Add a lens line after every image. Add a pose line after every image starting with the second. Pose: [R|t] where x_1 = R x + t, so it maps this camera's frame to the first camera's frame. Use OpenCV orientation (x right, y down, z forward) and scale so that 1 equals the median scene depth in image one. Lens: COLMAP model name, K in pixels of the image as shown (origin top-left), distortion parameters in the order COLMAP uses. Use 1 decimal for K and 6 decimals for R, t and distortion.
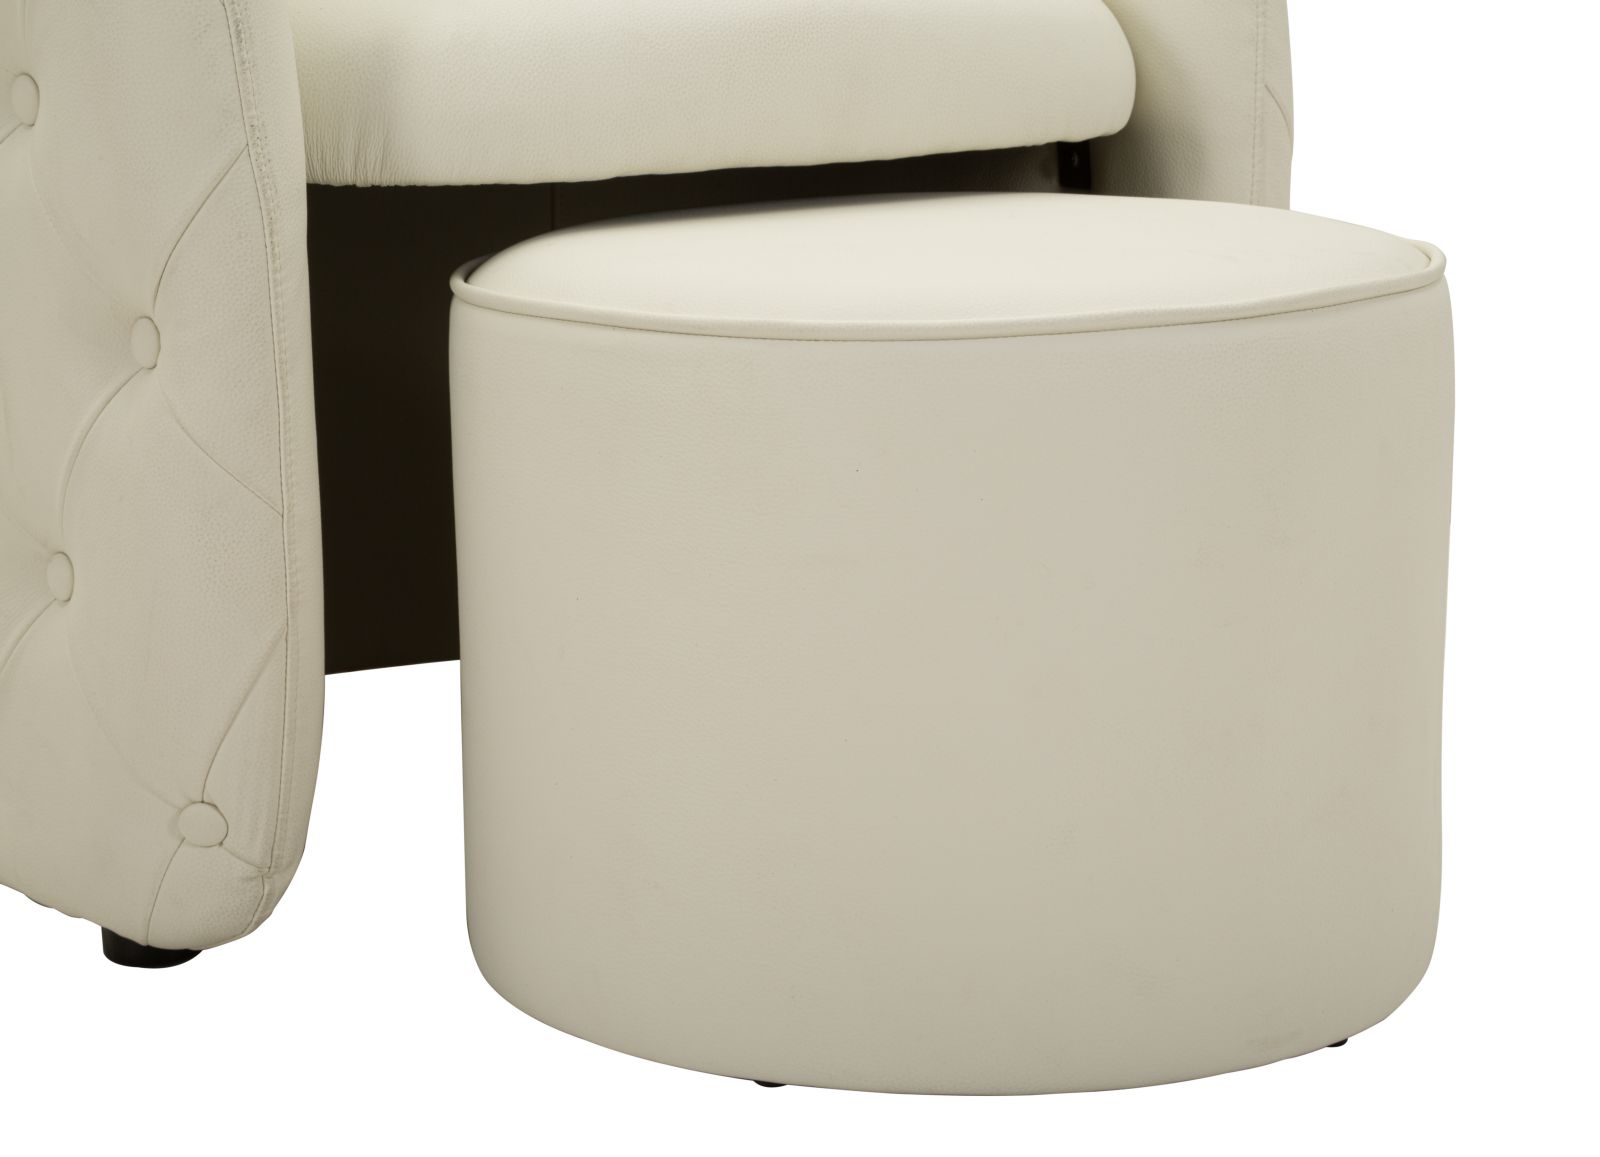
lens RADIAL K [[3867.8, 0, 836.1], [0, 3867.8, 578.9], [0, 0, 1]] dist [0.405587, -0.073449]
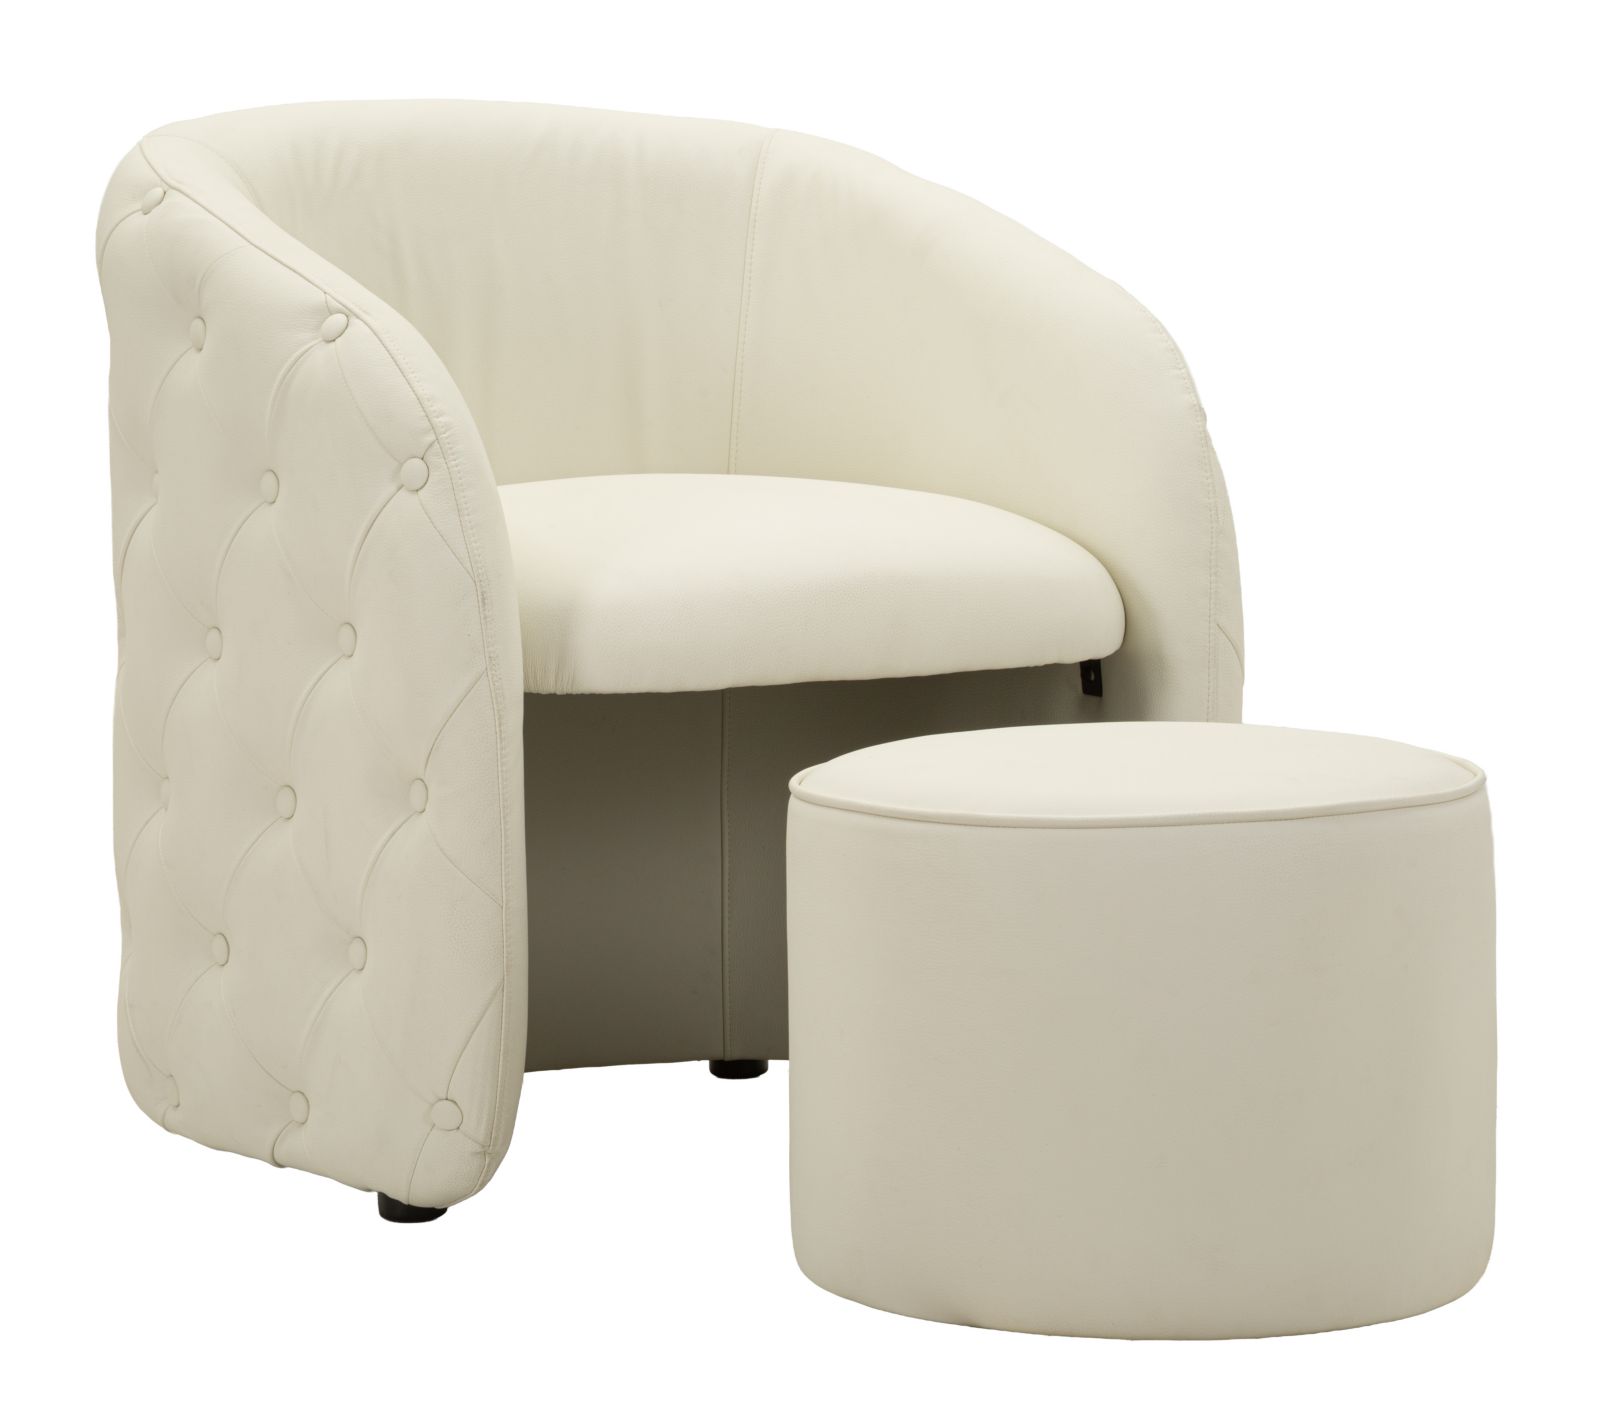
lens RADIAL K [[4997.6, 0, 800.0], [0, 4997.6, 705.5], [0, 0, 1]] dist [0.645971, -1.540477]
pose [[0.995970, 0.006364, -0.089464, 0.146222], [-0.014847, 0.995416, -0.094482, 0.086775], [0.088452, 0.095430, 0.991499, -0.925017]]
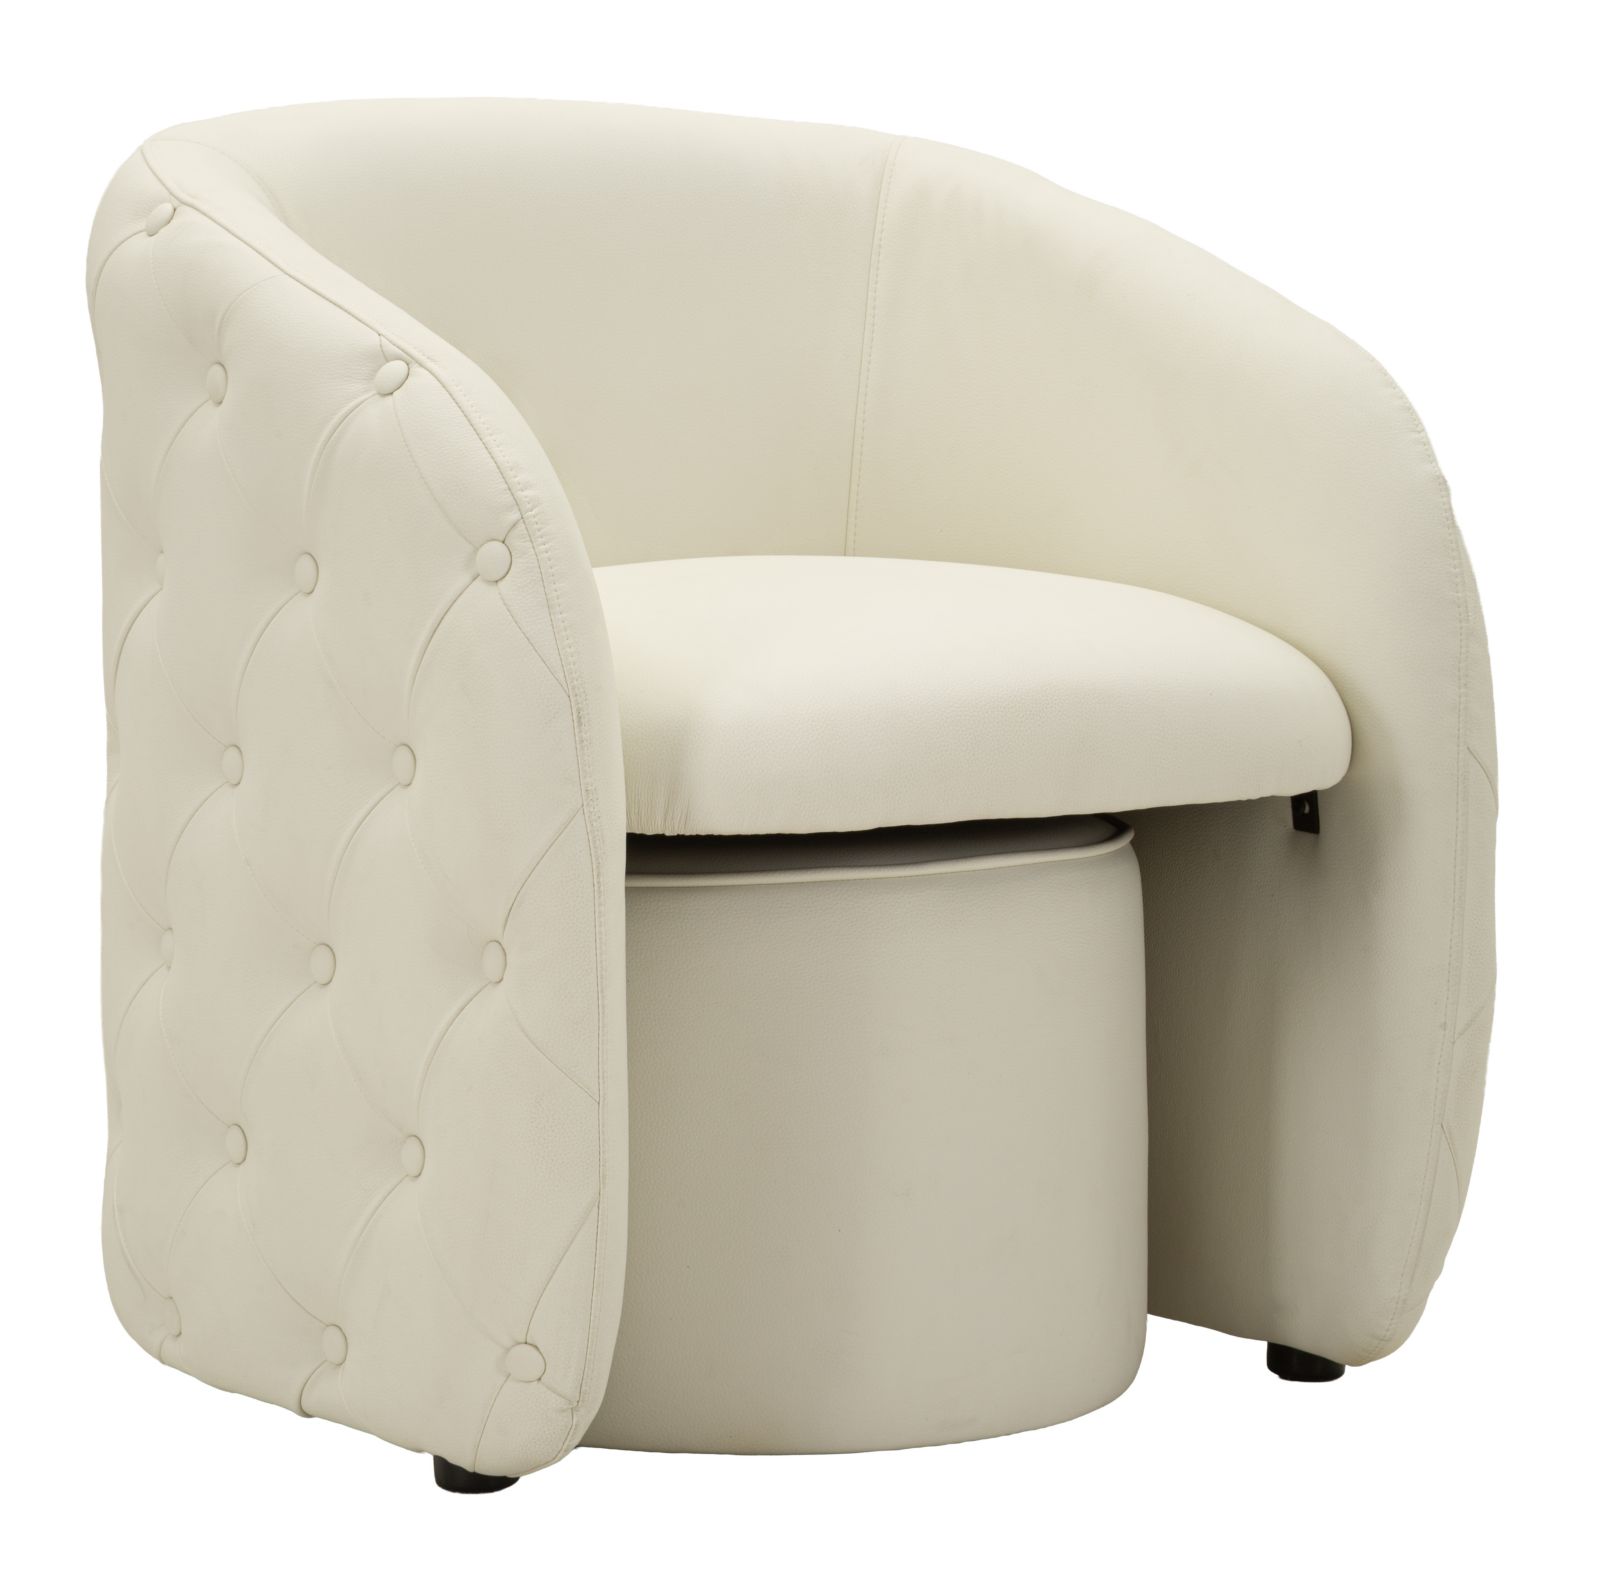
lens RADIAL K [[5552.9, 0, 848.9], [0, 5552.9, 727.5], [0, 0, 1]] dist [0.414527, 3.391586]
pose [[0.996869, 0.011960, -0.078158, 0.069728], [-0.020055, 0.994414, -0.103626, 0.044761], [0.076482, 0.104869, 0.991541, -0.719784]]
